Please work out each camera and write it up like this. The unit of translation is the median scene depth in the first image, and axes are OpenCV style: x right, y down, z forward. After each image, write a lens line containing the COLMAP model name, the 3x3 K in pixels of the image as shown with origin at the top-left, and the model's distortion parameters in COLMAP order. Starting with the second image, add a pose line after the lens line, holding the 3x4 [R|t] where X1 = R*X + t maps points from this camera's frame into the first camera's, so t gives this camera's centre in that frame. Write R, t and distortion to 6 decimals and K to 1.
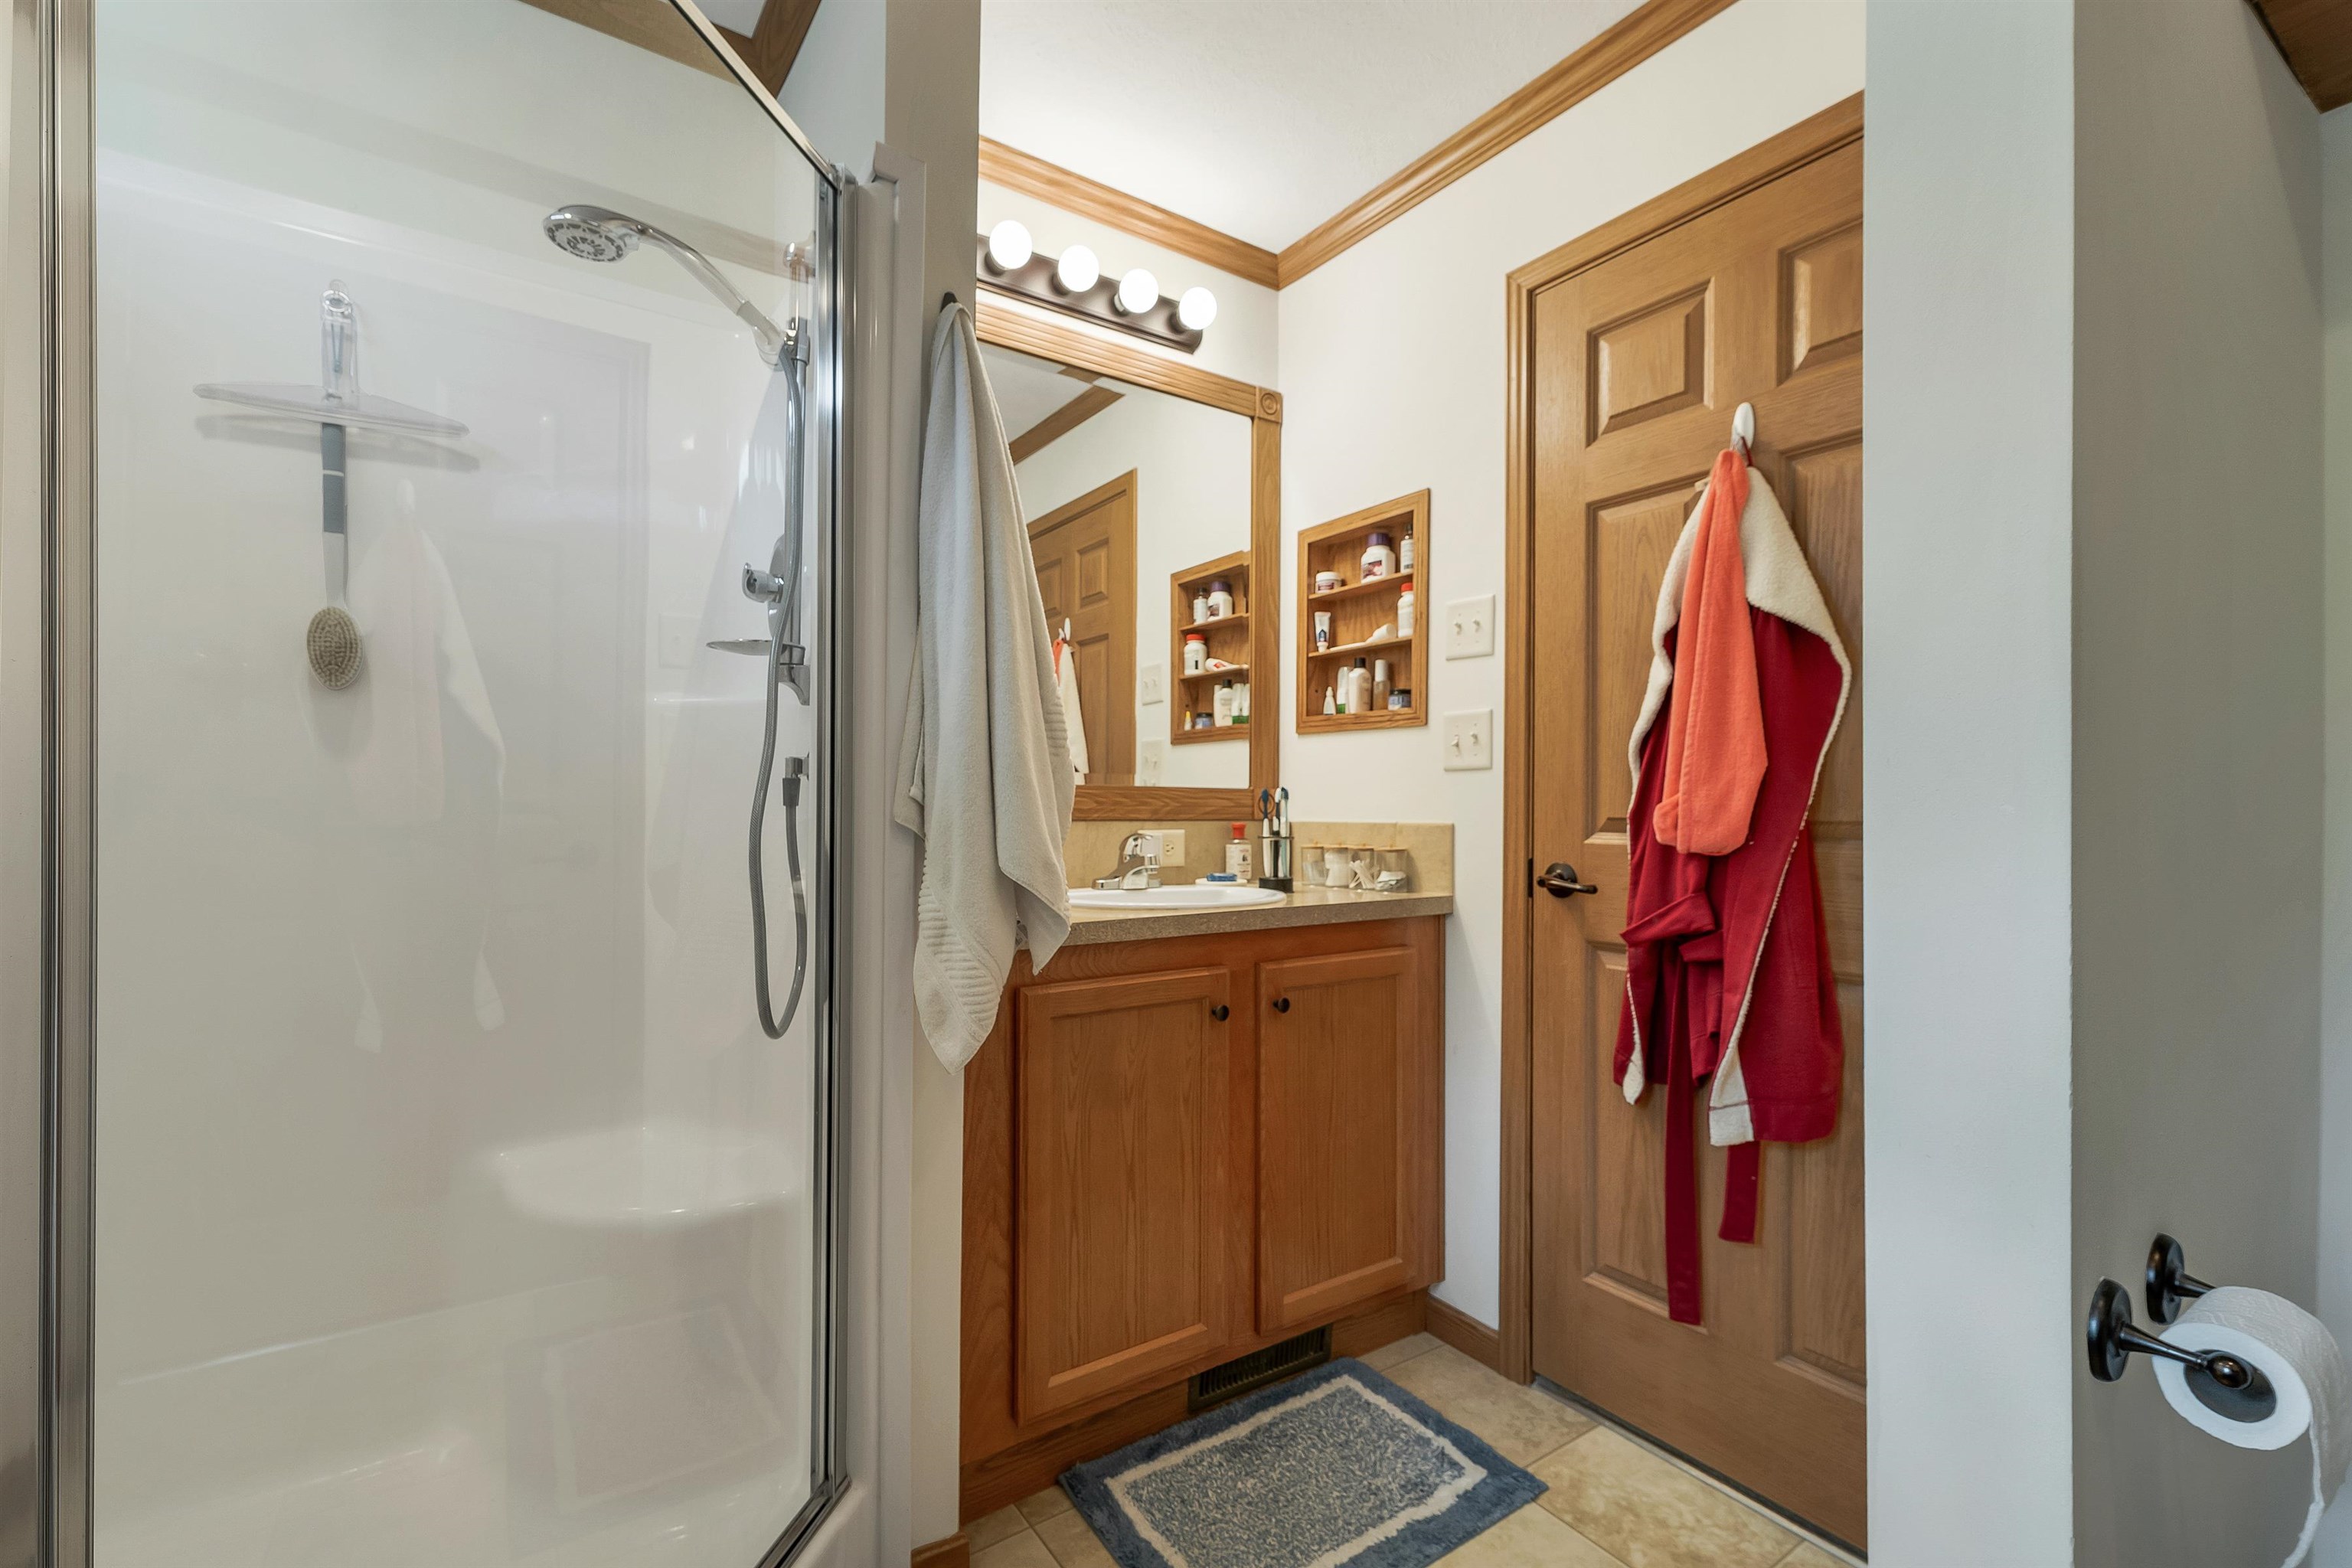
lens RADIAL K [[976.9, 0, 1173.1], [0, 976.9, 801.4], [0, 0, 1]] dist [0.000551, -0.000194]
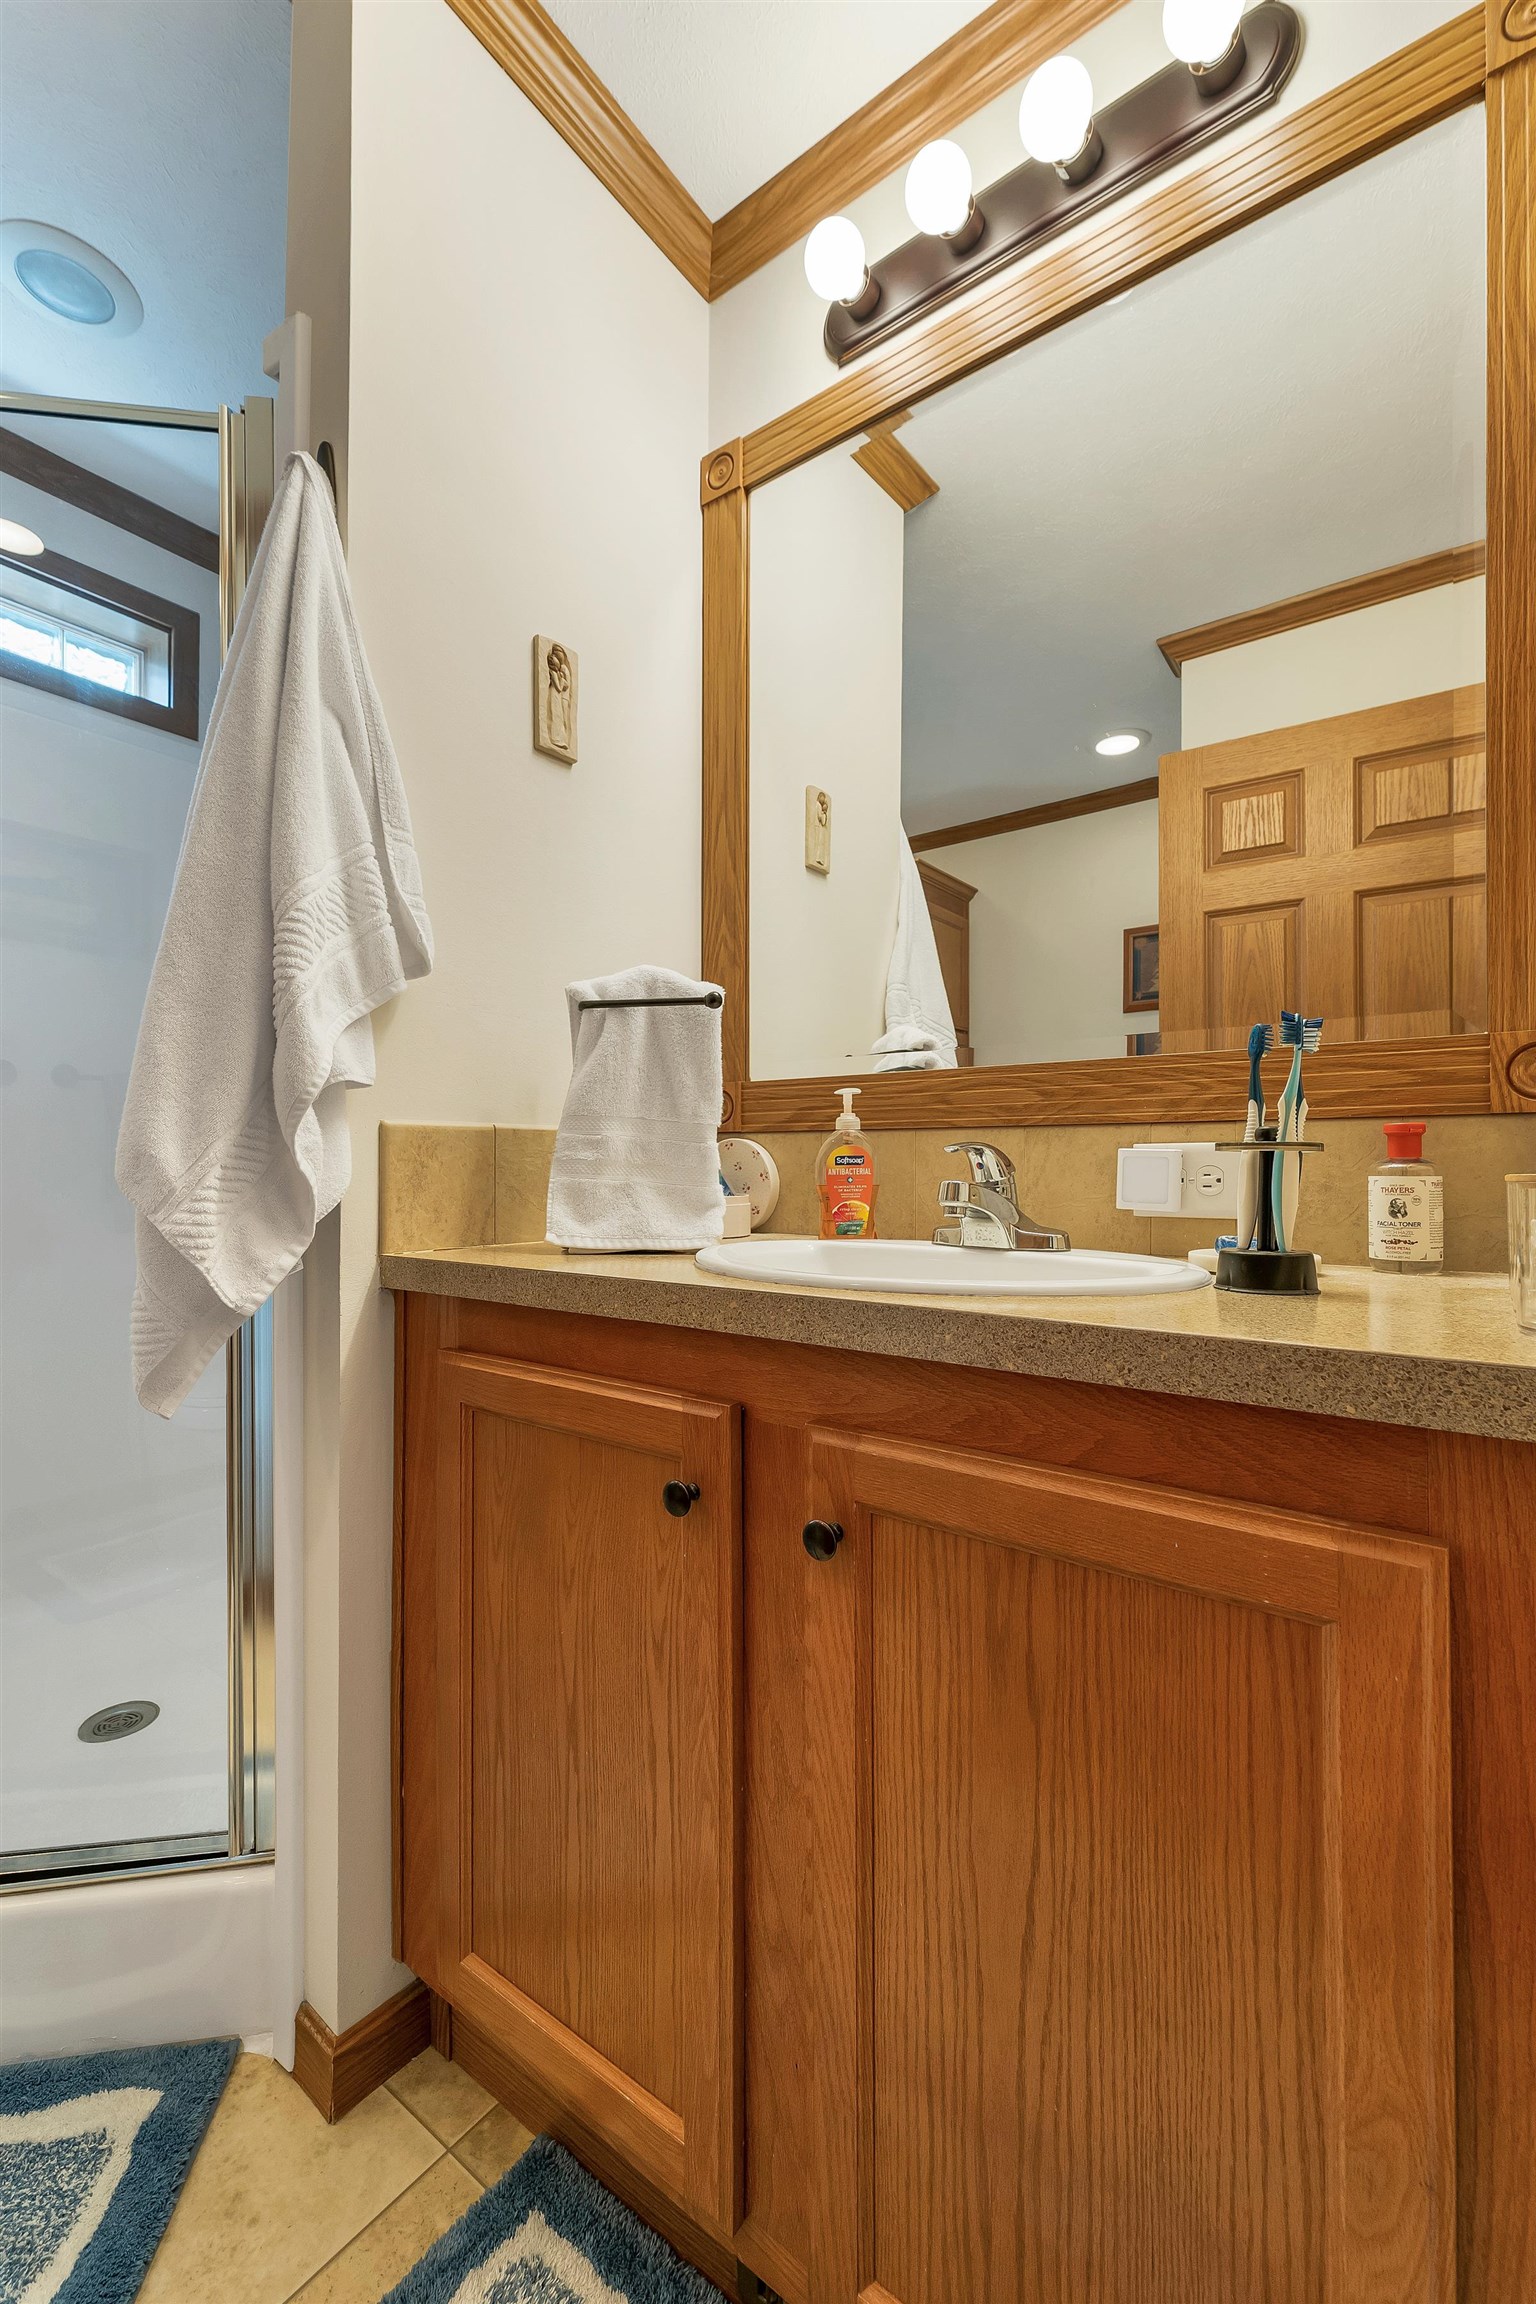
lens RADIAL K [[956.9, 0, 766.8], [0, 956.9, 1154.8], [0, 0, 1]] dist [0.000551, -0.000194]
pose [[0.325388, -0.016136, -0.945443, 0.457939], [0.005466, 0.999870, -0.015183, 0.051750], [0.945565, -0.000227, 0.325434, 0.804197]]
